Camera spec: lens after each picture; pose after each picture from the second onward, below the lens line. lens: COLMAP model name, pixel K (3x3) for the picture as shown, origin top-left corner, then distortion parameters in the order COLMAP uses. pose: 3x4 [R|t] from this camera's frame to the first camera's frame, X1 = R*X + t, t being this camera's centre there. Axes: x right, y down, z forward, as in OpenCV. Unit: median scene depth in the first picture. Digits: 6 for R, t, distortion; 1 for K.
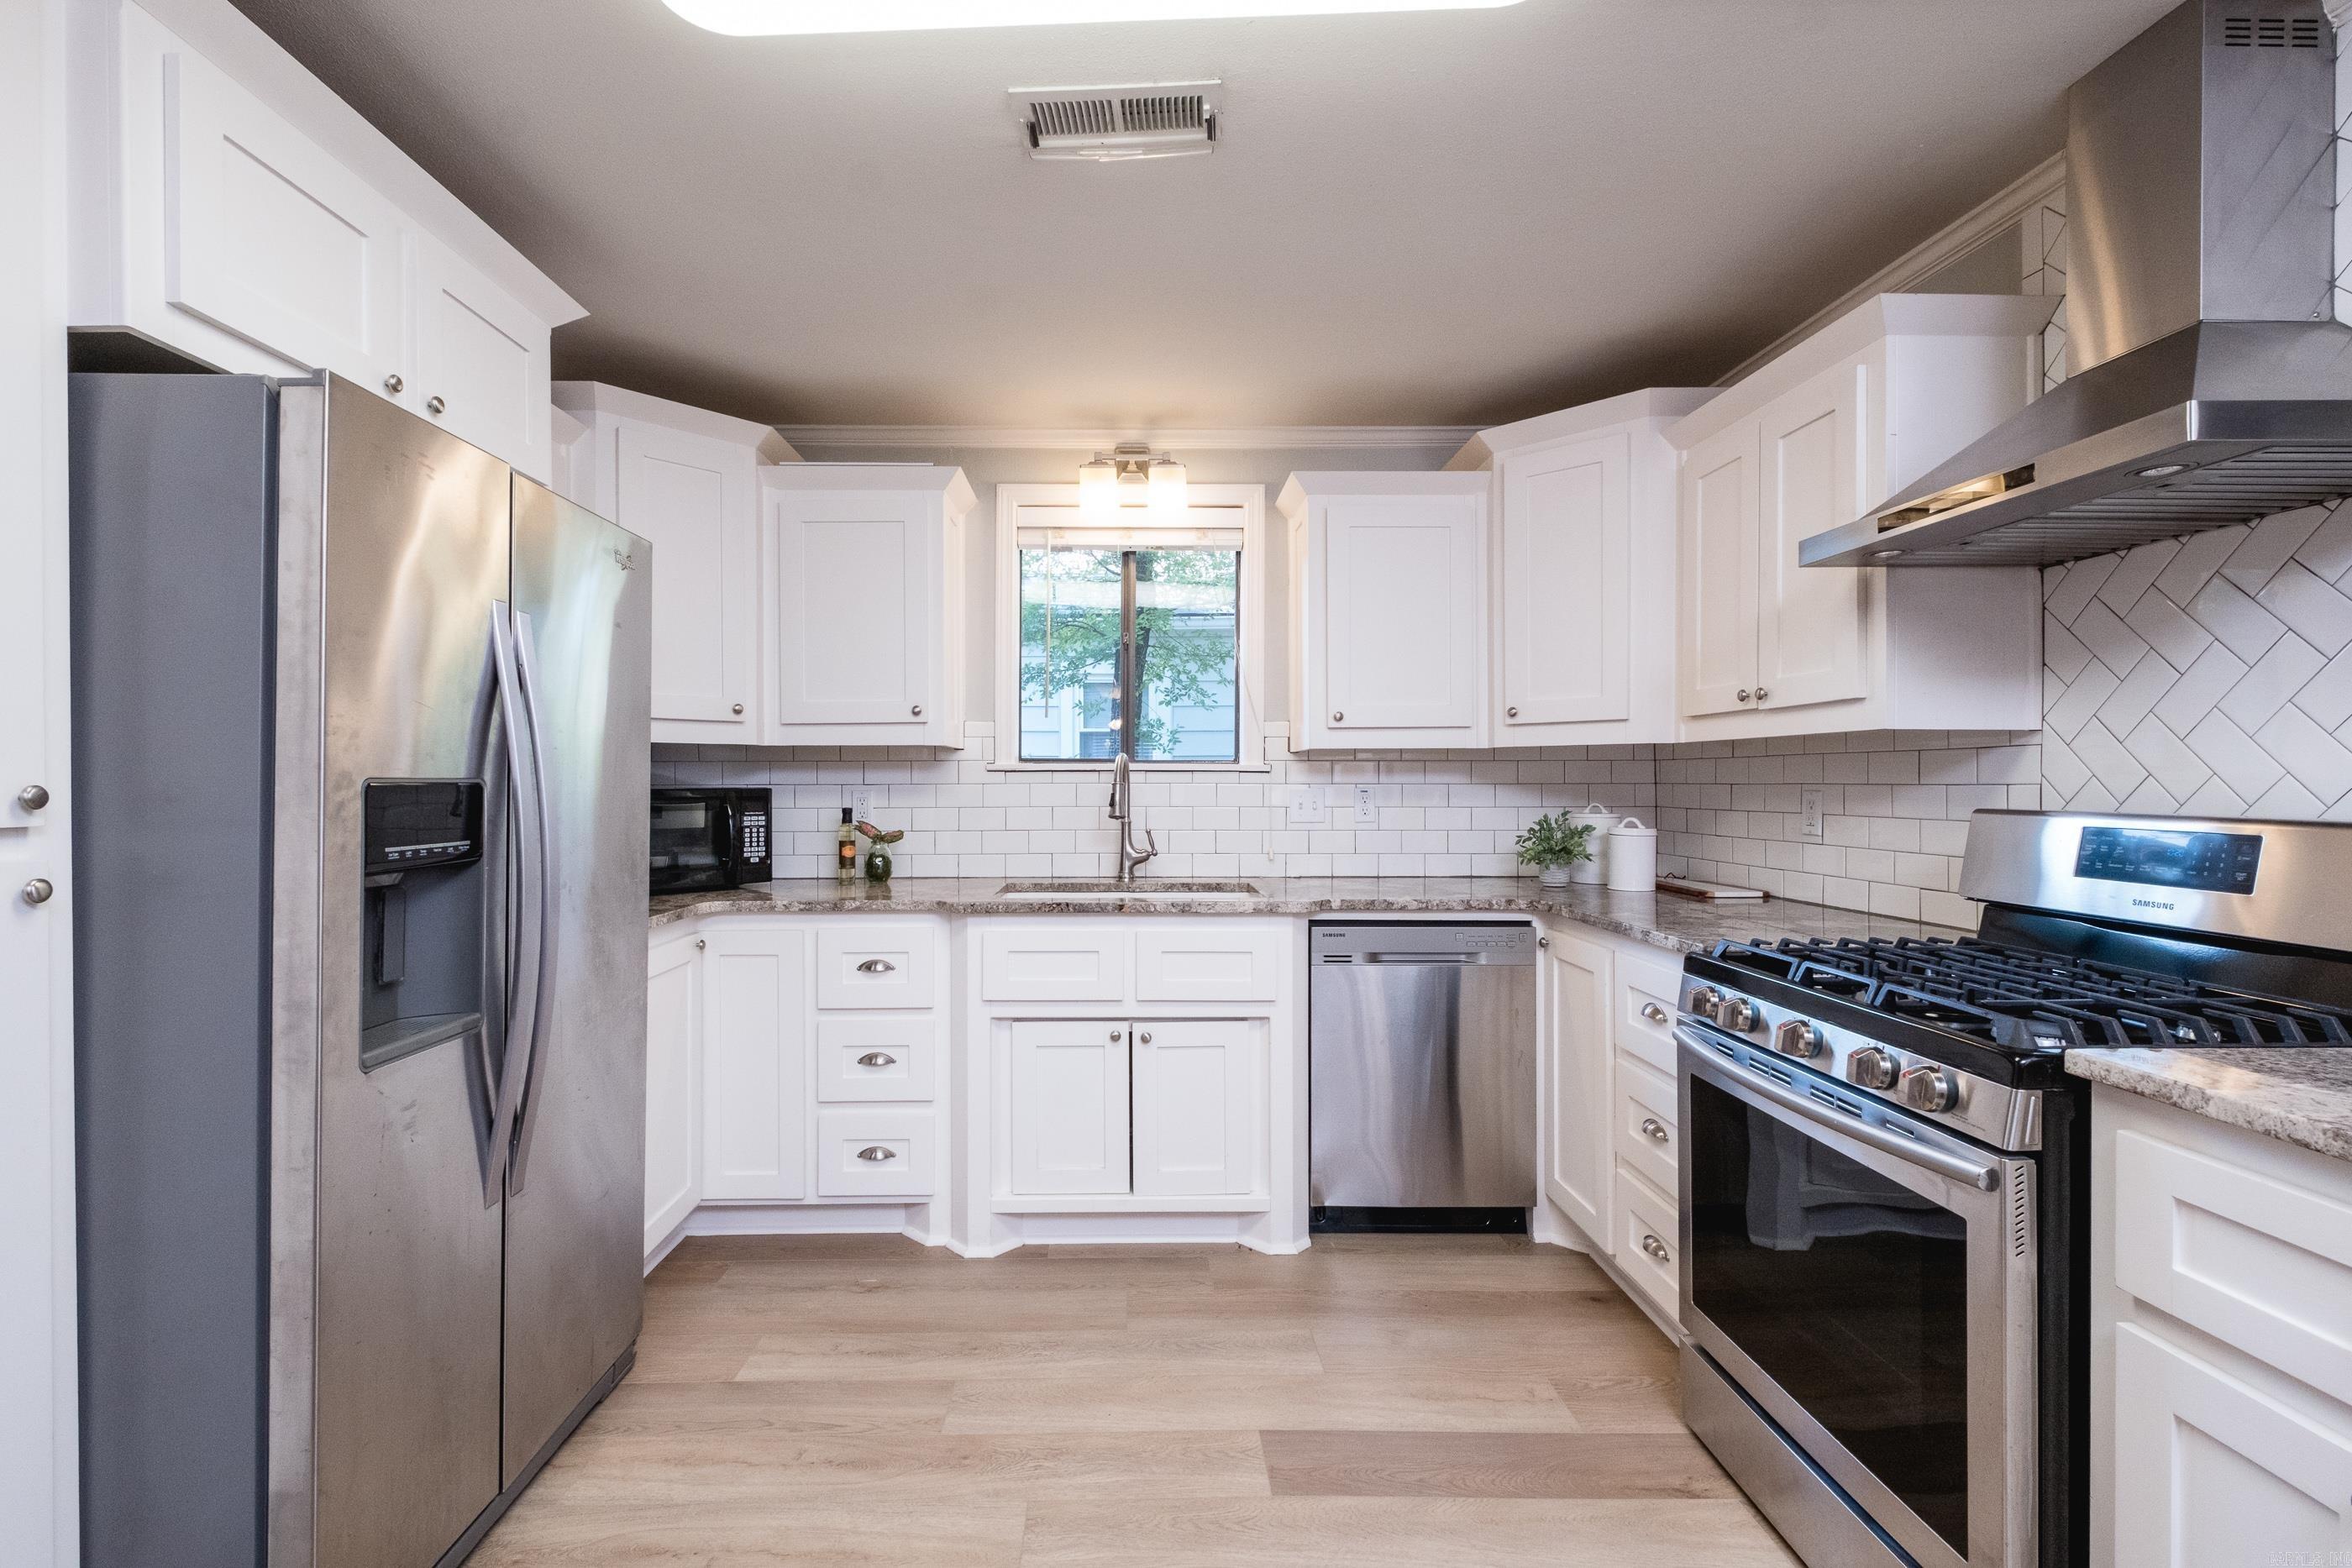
lens RADIAL K [[1074.0, 0, 1180.4], [0, 1074.0, 786.7], [0, 0, 1]] dist [-0.002764, -0.000263]
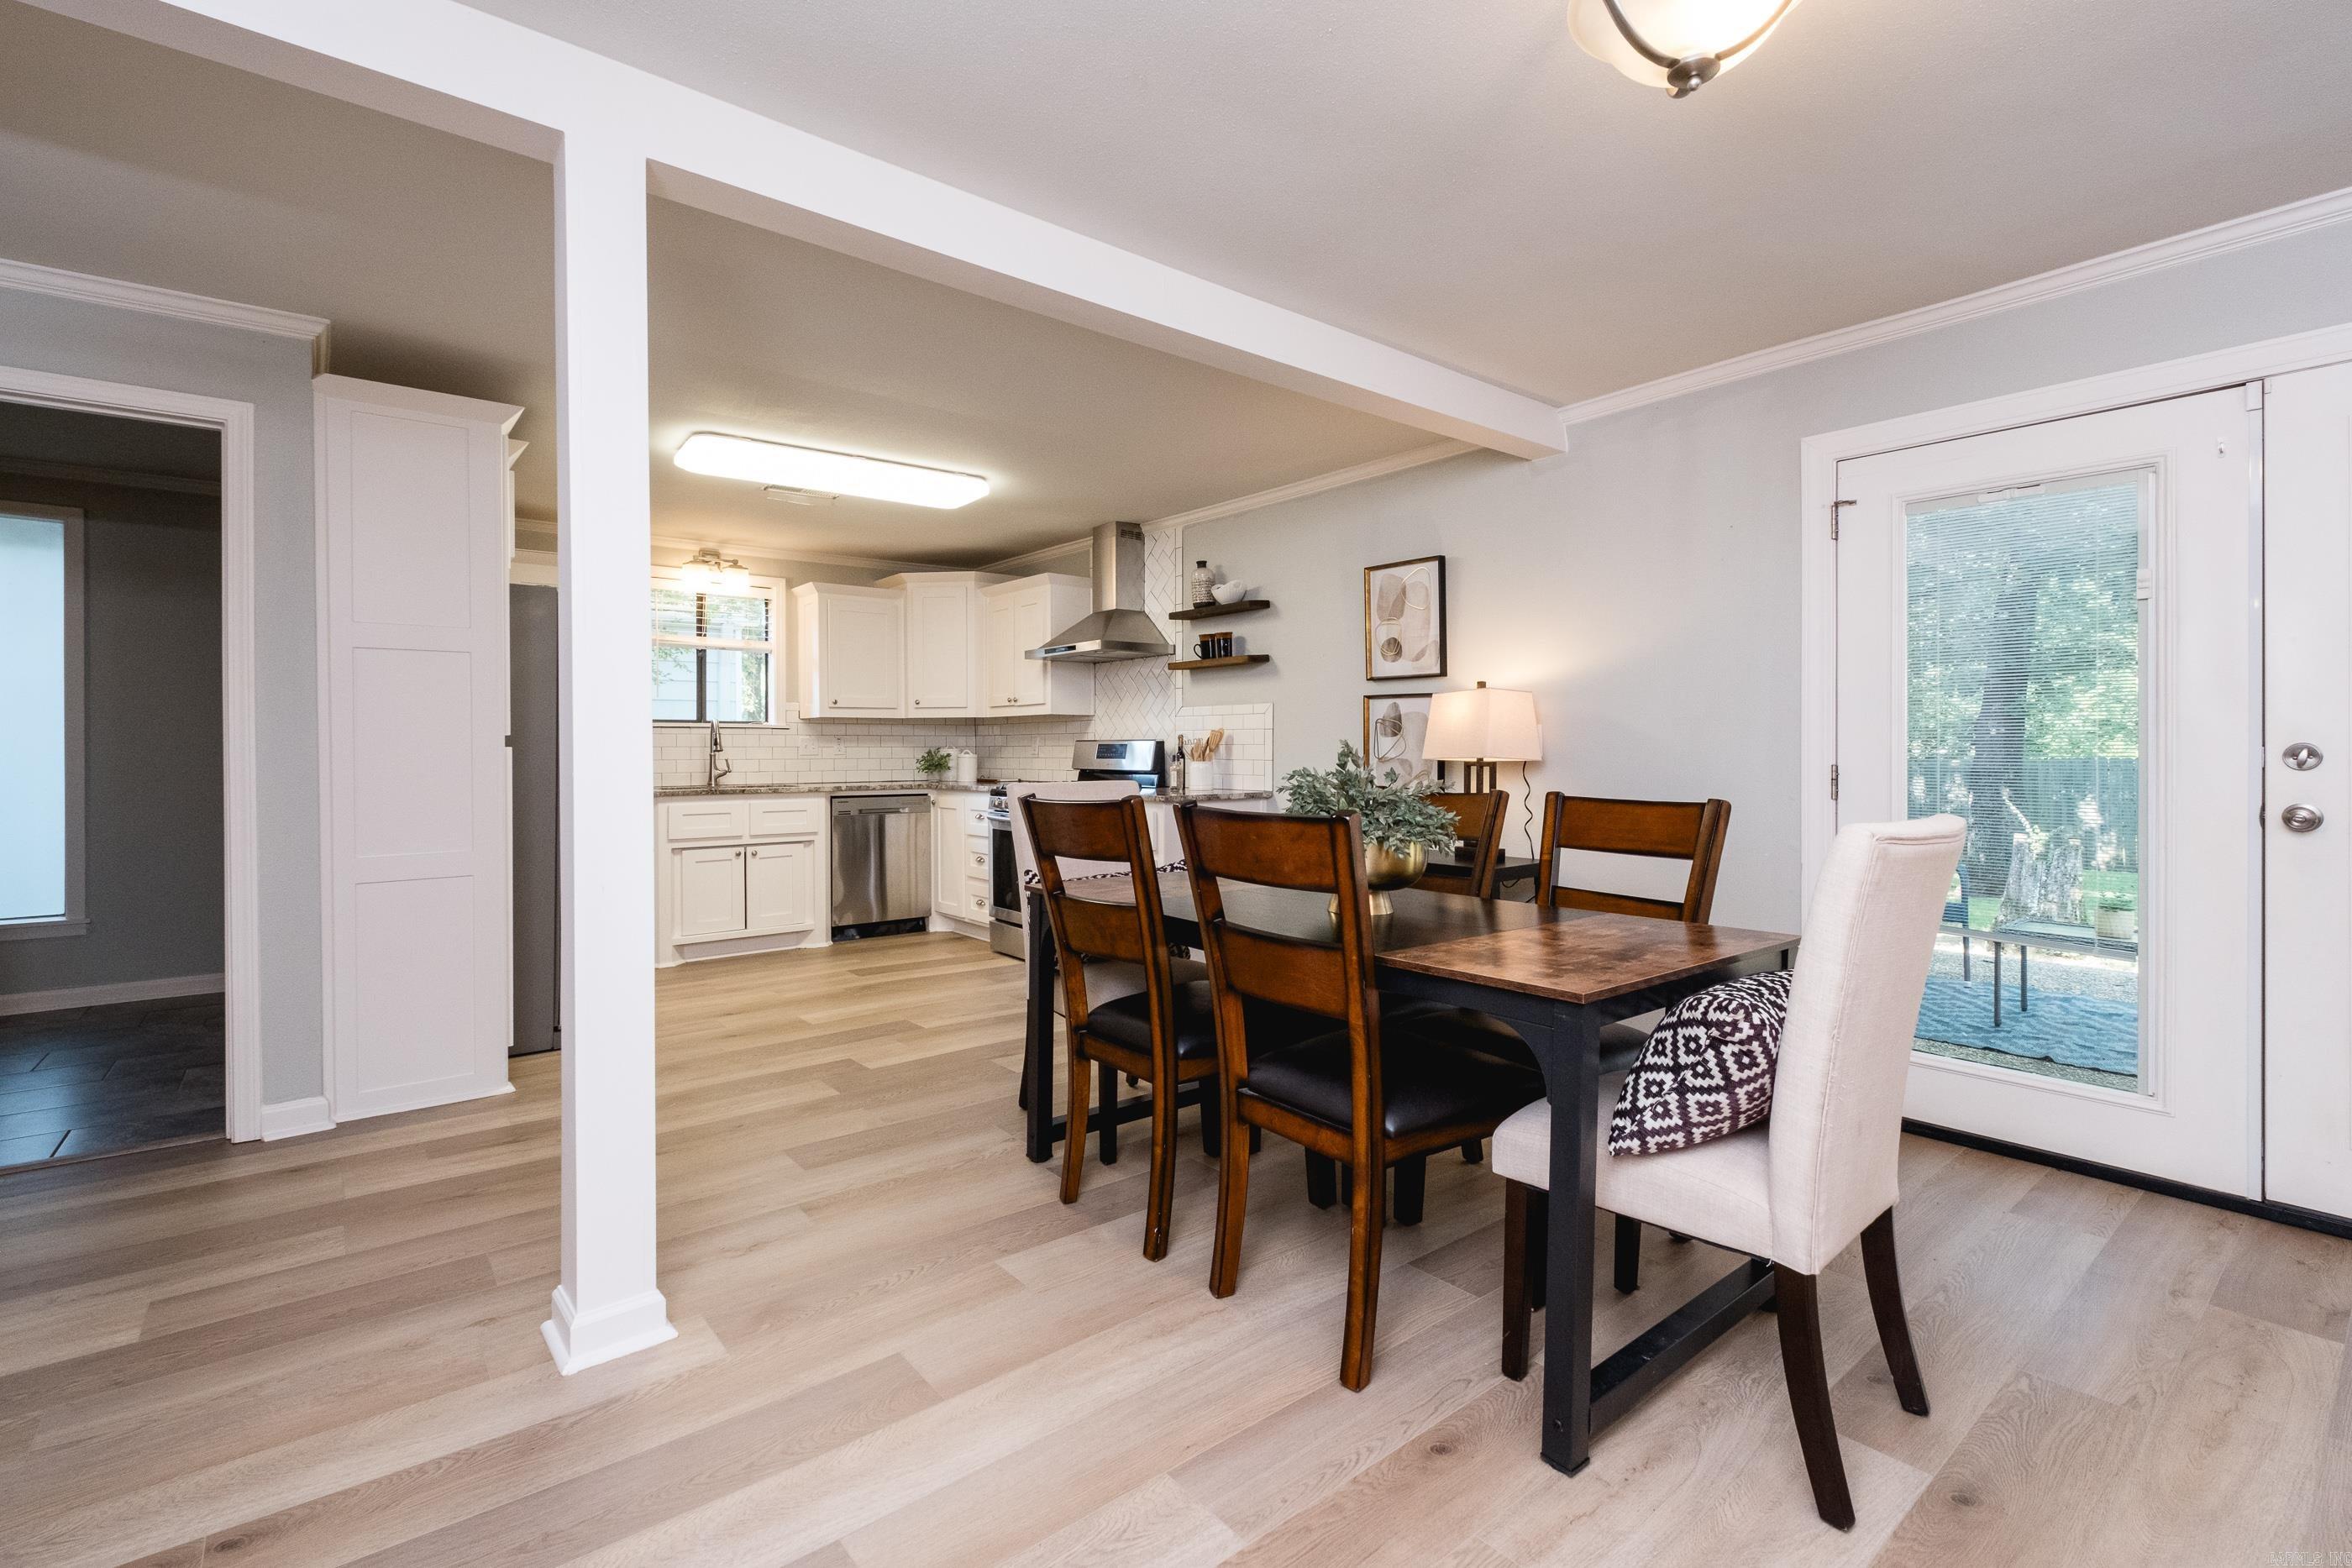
lens RADIAL K [[1023.7, 0, 1190.8], [0, 1023.7, 765.3], [0, 0, 1]] dist [0.003896, 0.000044]
pose [[0.800162, -0.011832, 0.599668, -0.544685], [0.002703, 0.999866, 0.016122, 0.029893], [-0.599778, -0.011280, 0.800087, -1.110310]]
